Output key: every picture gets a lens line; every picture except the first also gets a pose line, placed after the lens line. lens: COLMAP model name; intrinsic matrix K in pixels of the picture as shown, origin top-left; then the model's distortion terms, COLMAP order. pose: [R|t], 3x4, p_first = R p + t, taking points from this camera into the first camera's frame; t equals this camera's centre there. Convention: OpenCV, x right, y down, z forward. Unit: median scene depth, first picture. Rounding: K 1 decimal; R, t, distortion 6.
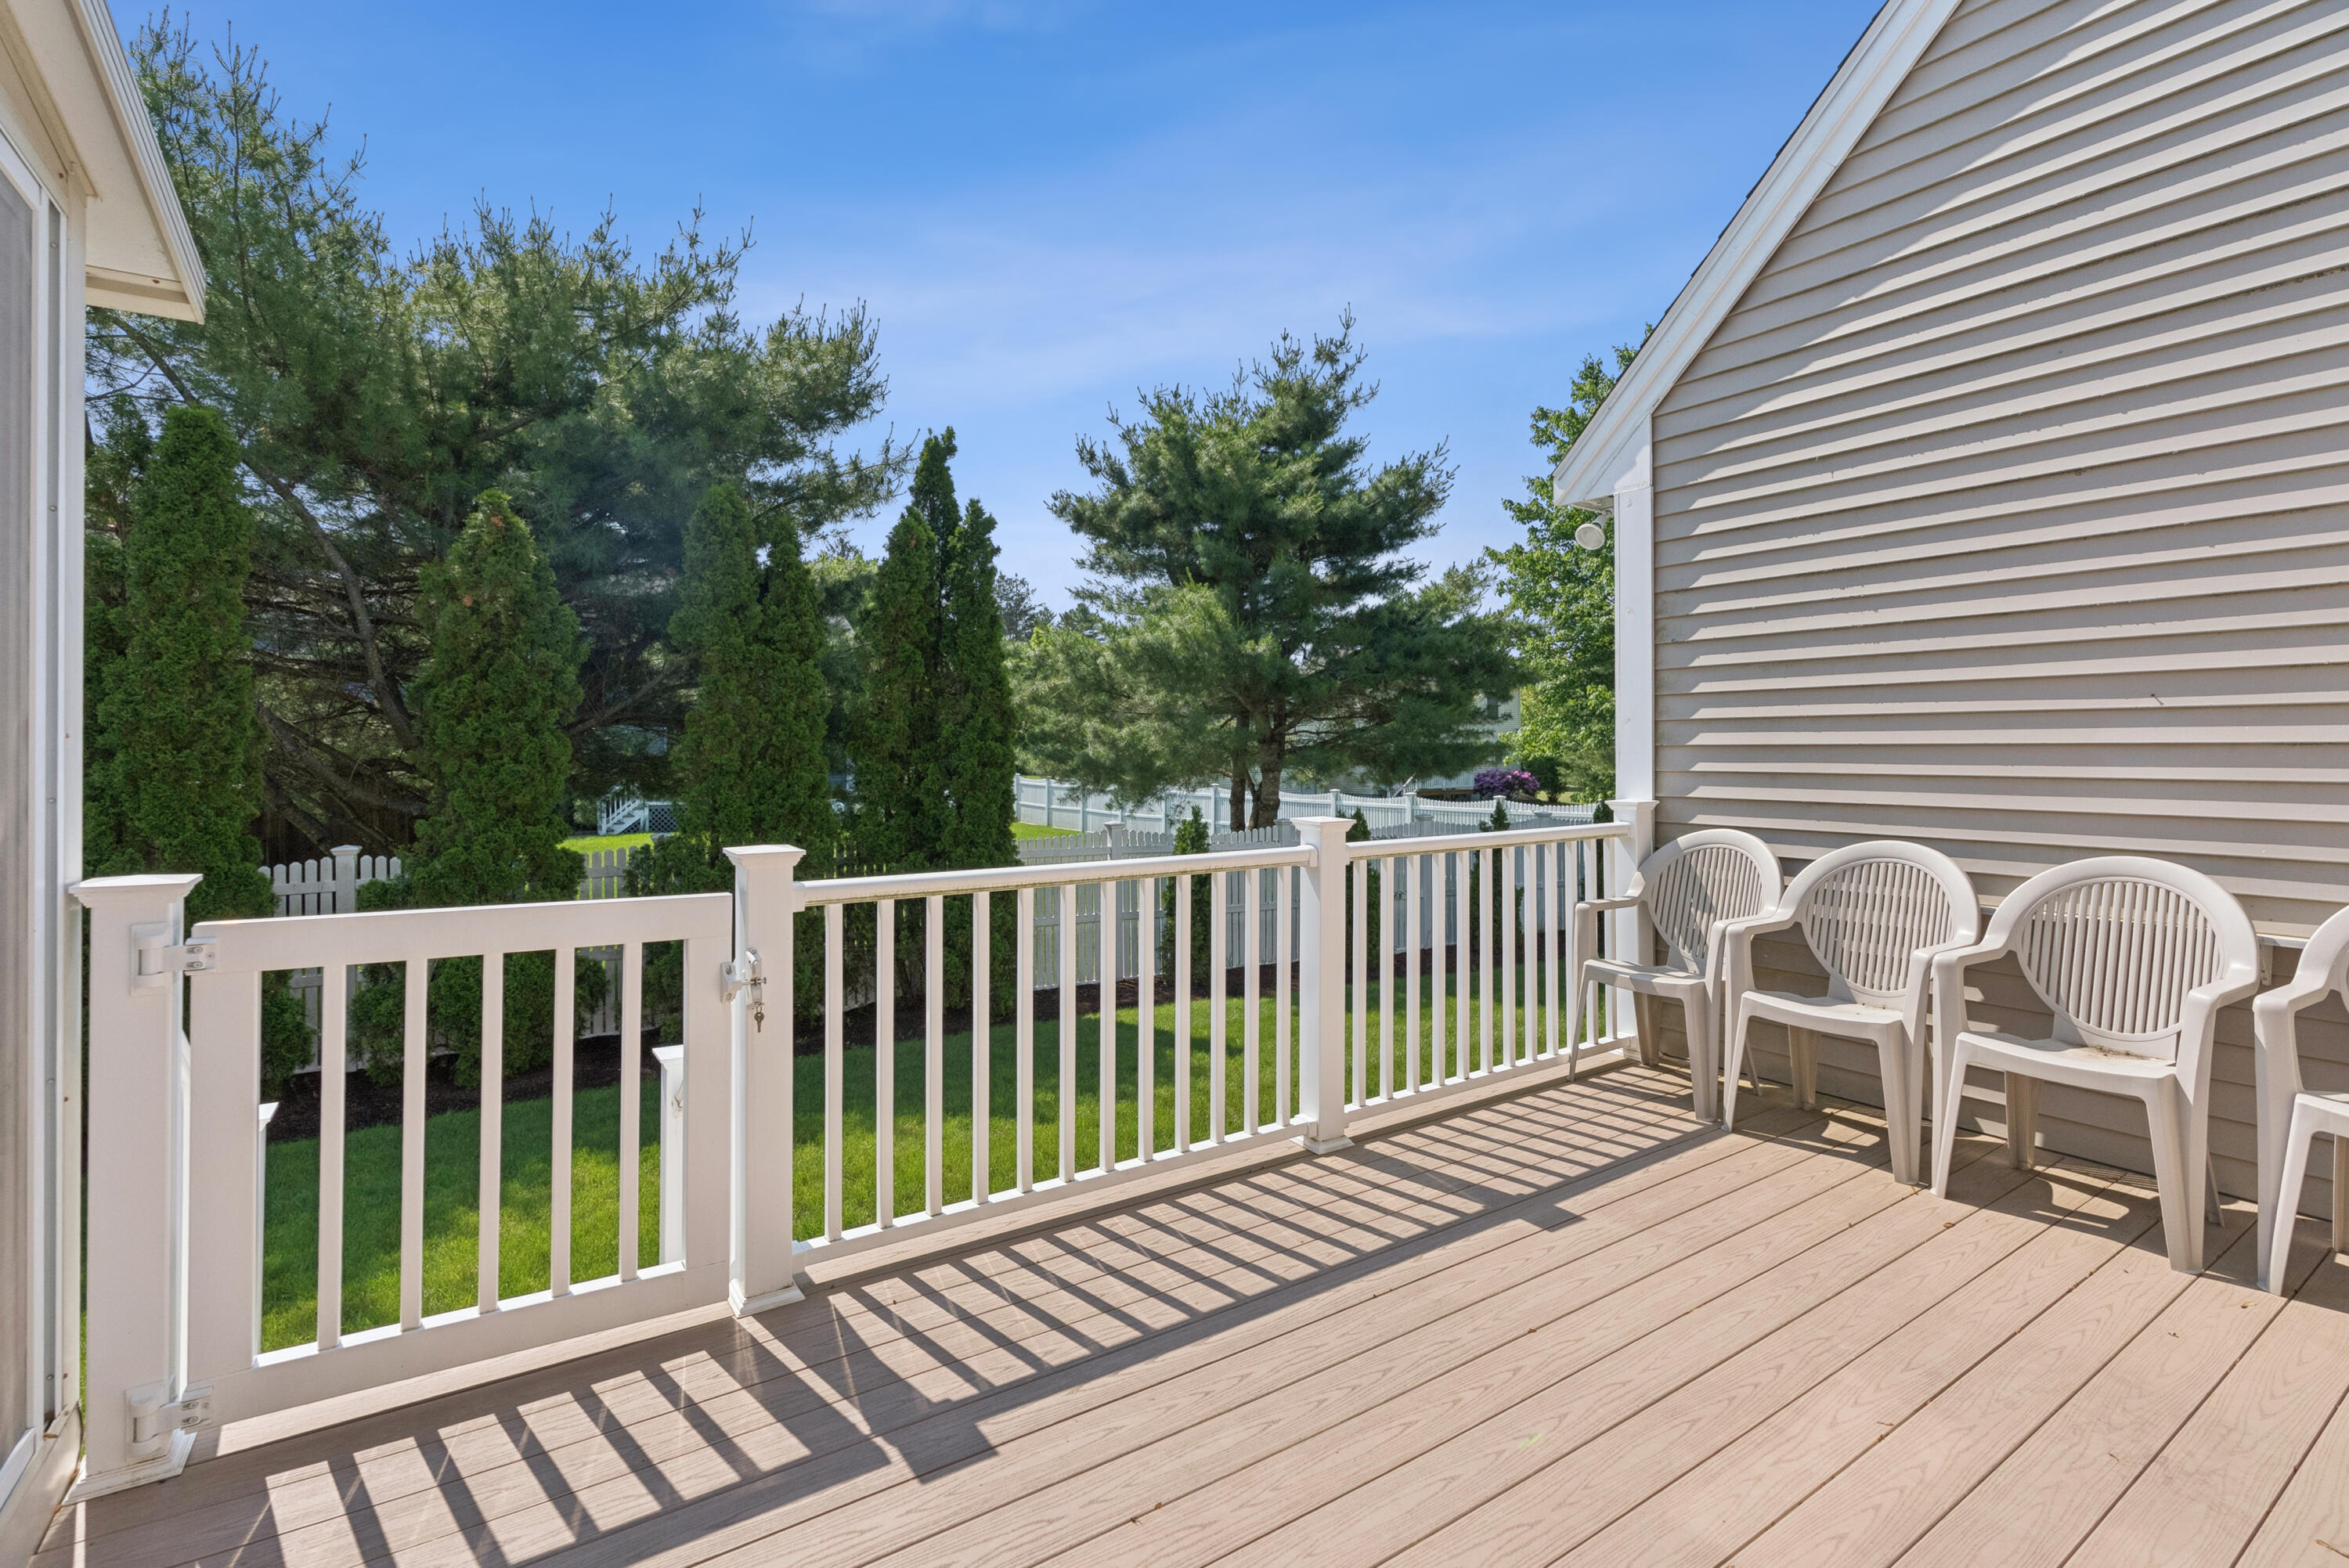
lens RADIAL K [[1057.3, 0, 1166.6], [0, 1057.3, 742.7], [0, 0, 1]] dist [-0.001768, -0.000011]
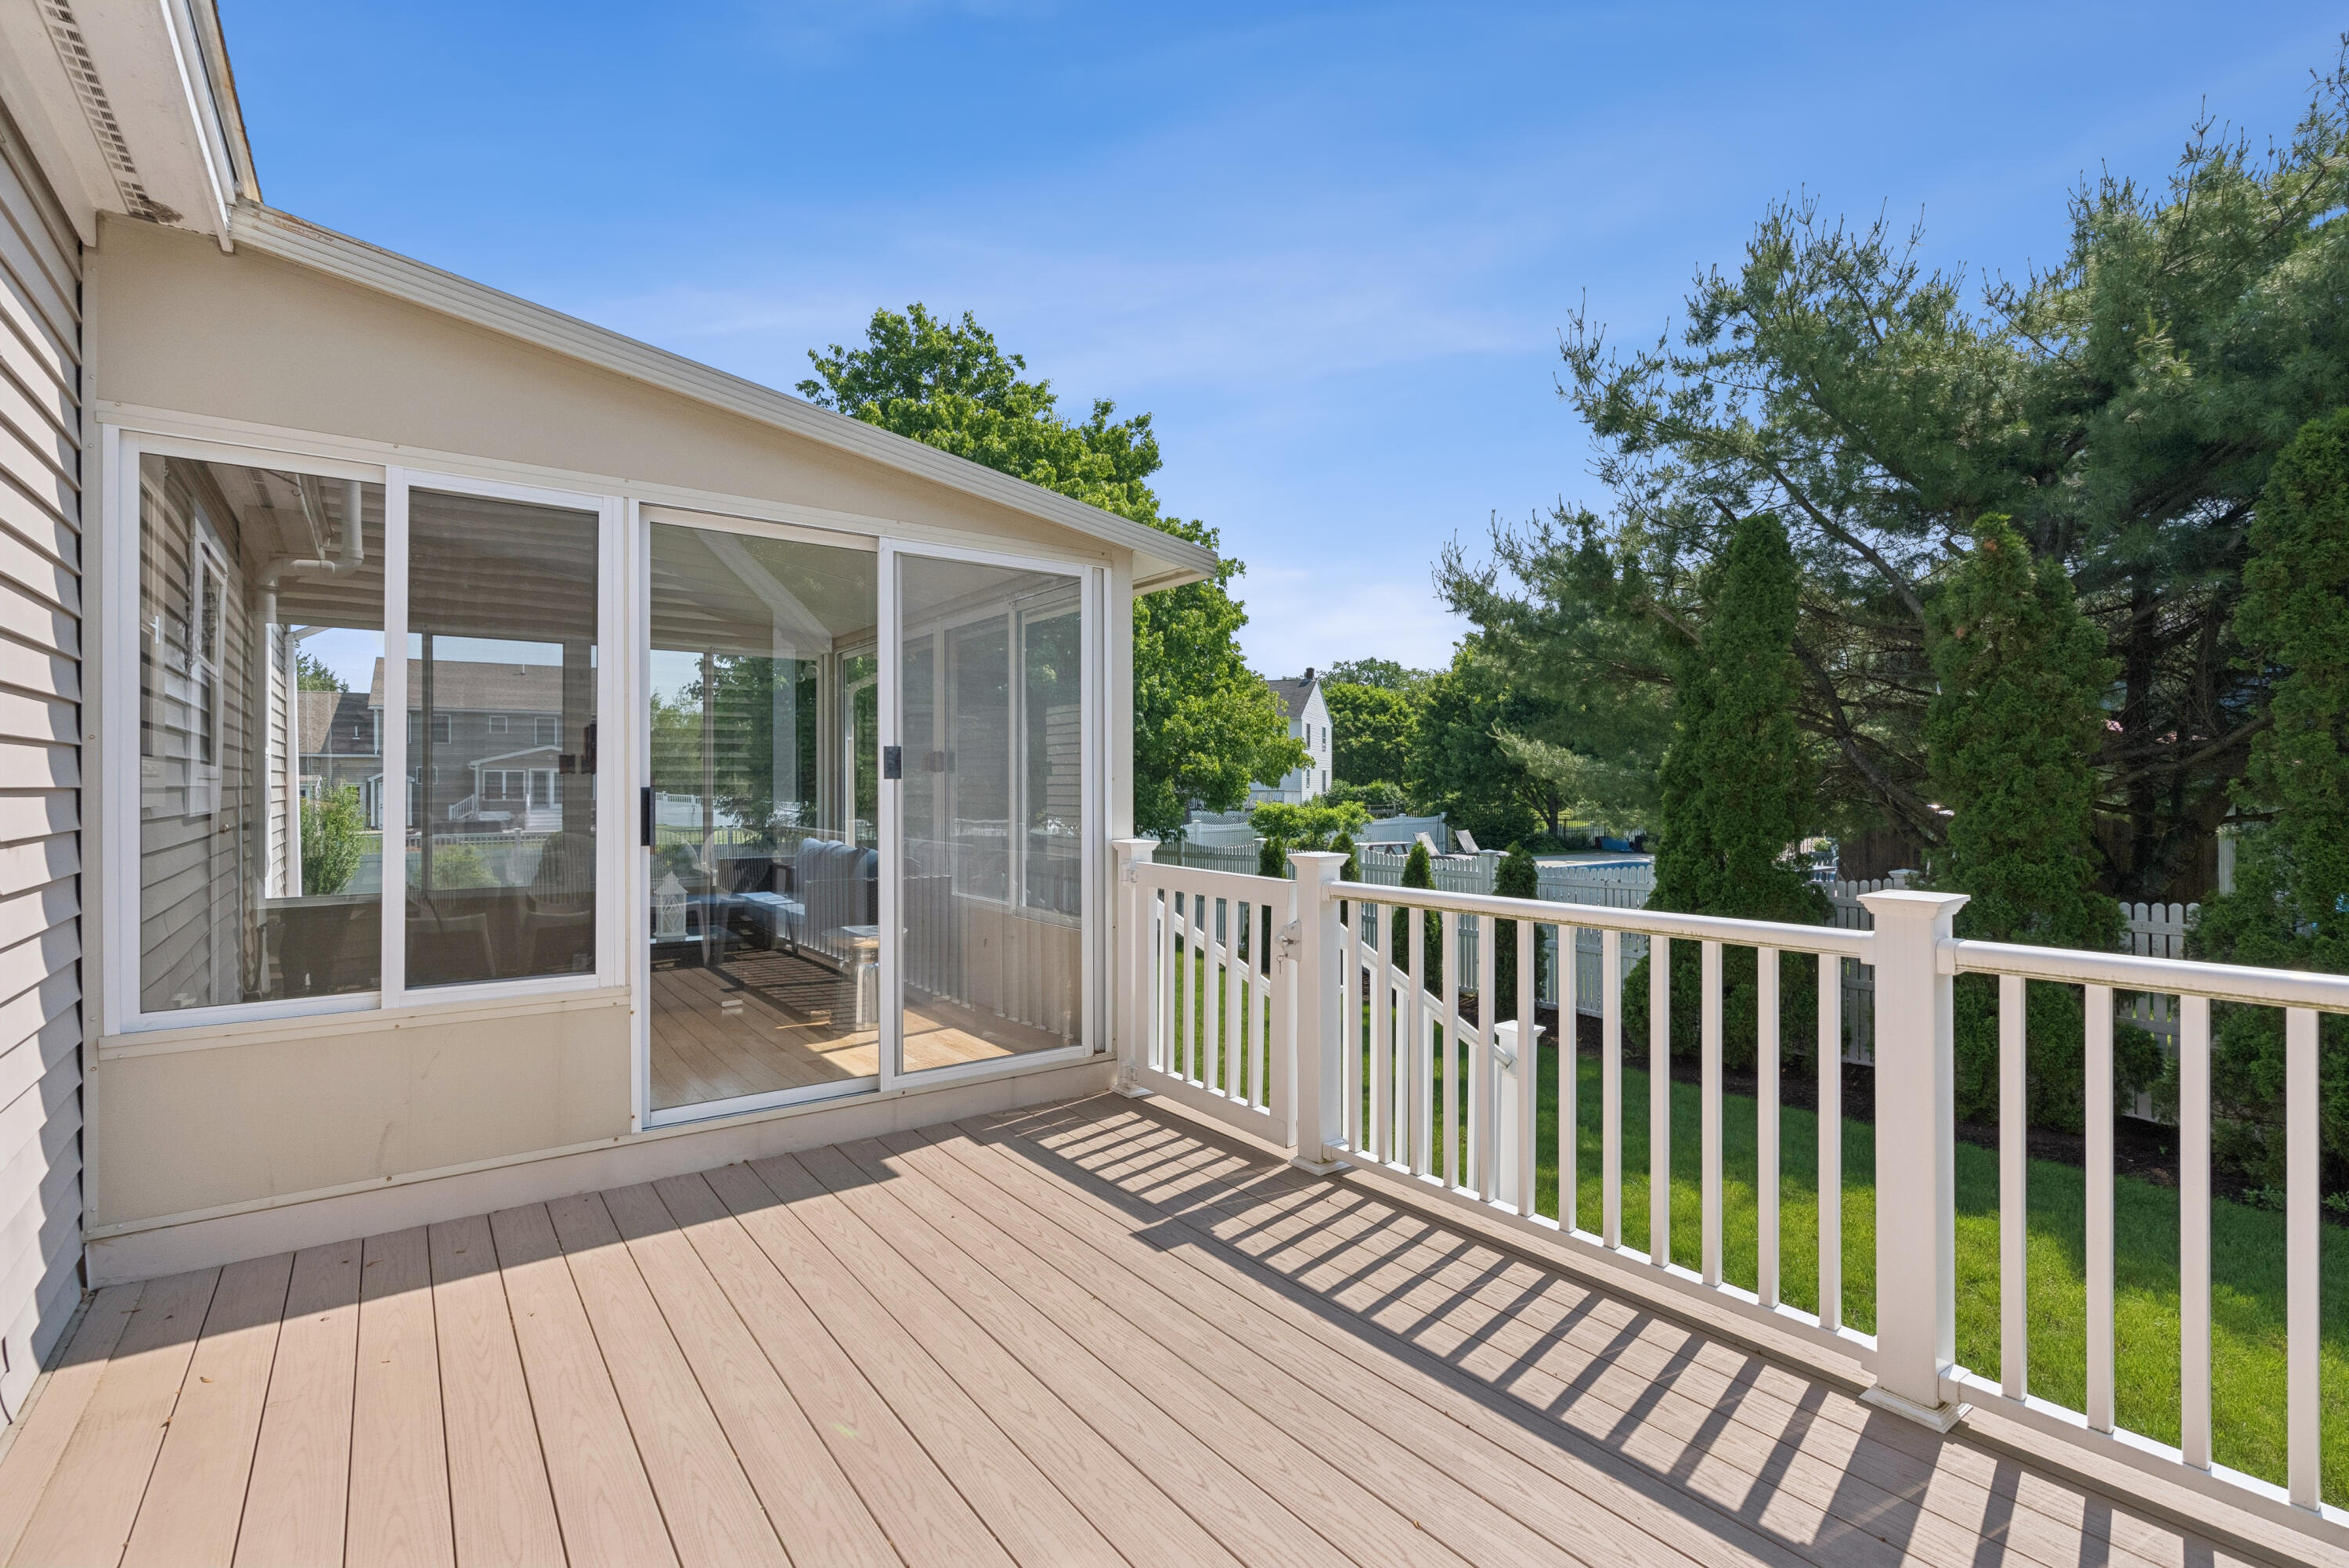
lens RADIAL K [[1053.8, 0, 1183.9], [0, 1053.8, 786.9], [0, 0, 1]] dist [-0.000888, 0.000301]
pose [[0.076648, 0.005370, -0.997044, 1.003118], [0.007924, 0.999951, 0.005995, -0.000862], [0.997027, -0.008360, 0.076602, 0.692088]]
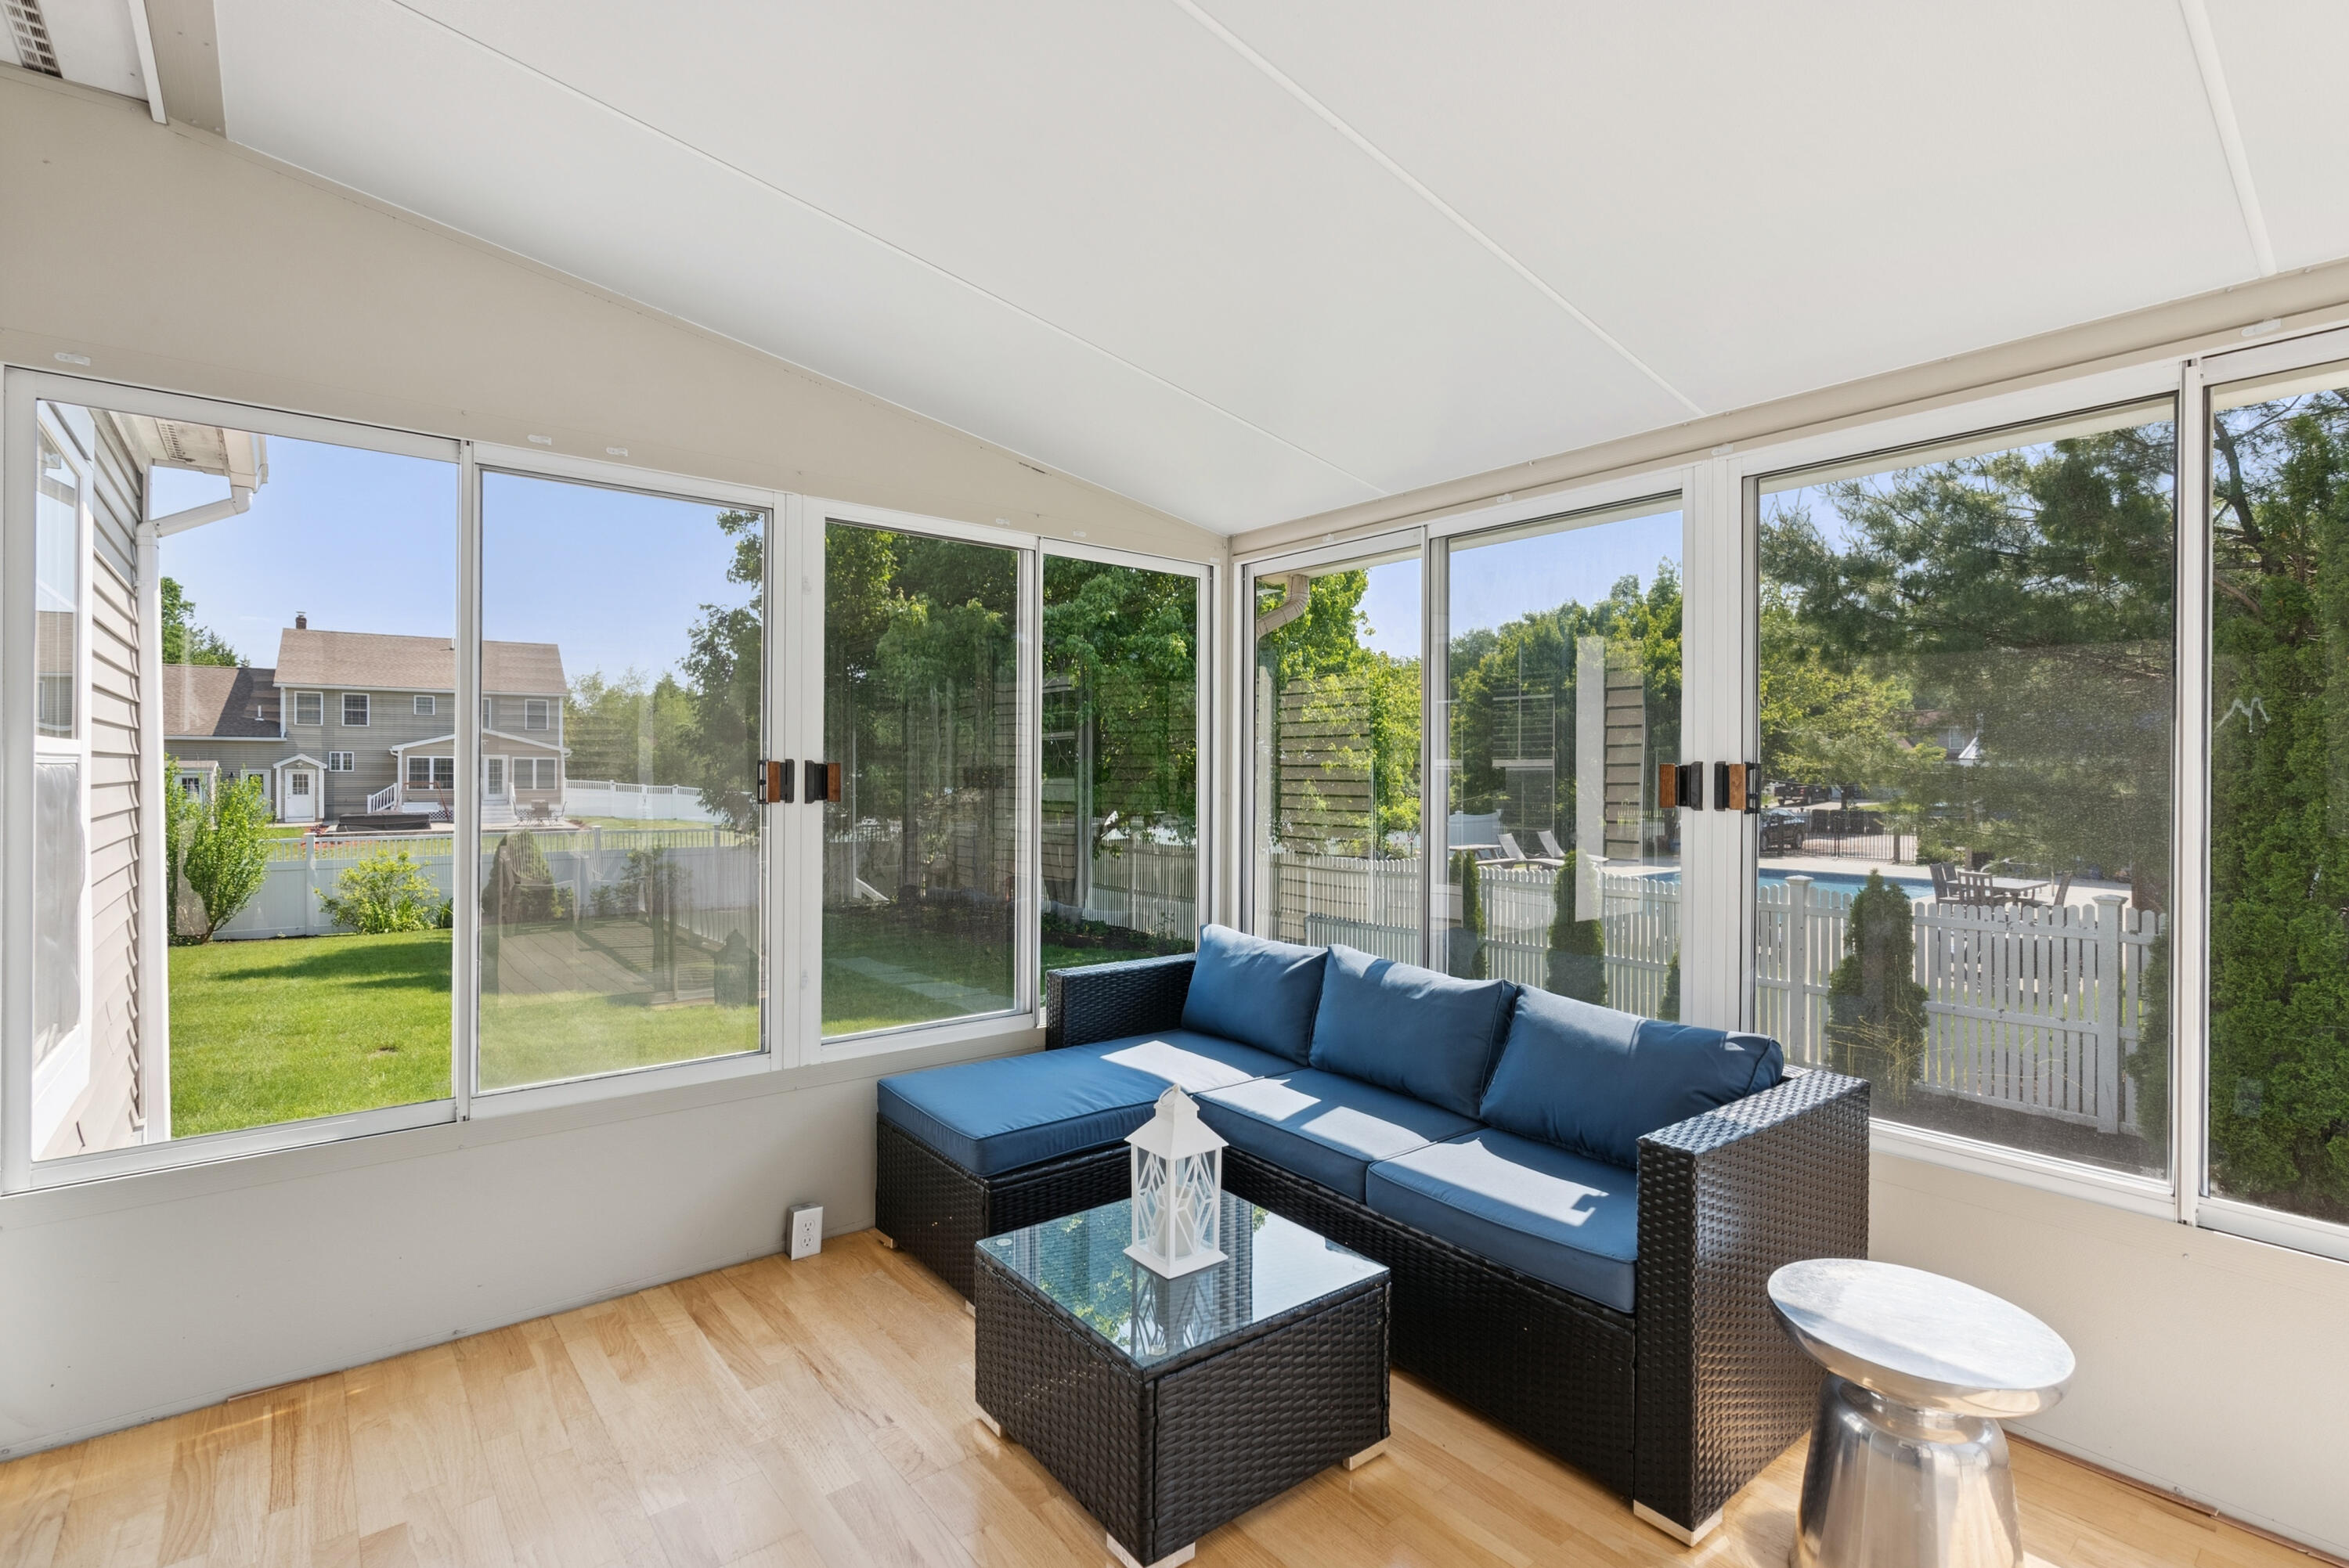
lens RADIAL K [[1069.4, 0, 1167.0], [0, 1069.4, 769.7], [0, 0, 1]] dist [0.000993, 0.000514]
pose [[0.115312, 0.001477, -0.993328, 0.898526], [0.003197, 0.999993, 0.001858, -0.005730], [0.993324, -0.003390, 0.115306, 0.620276]]
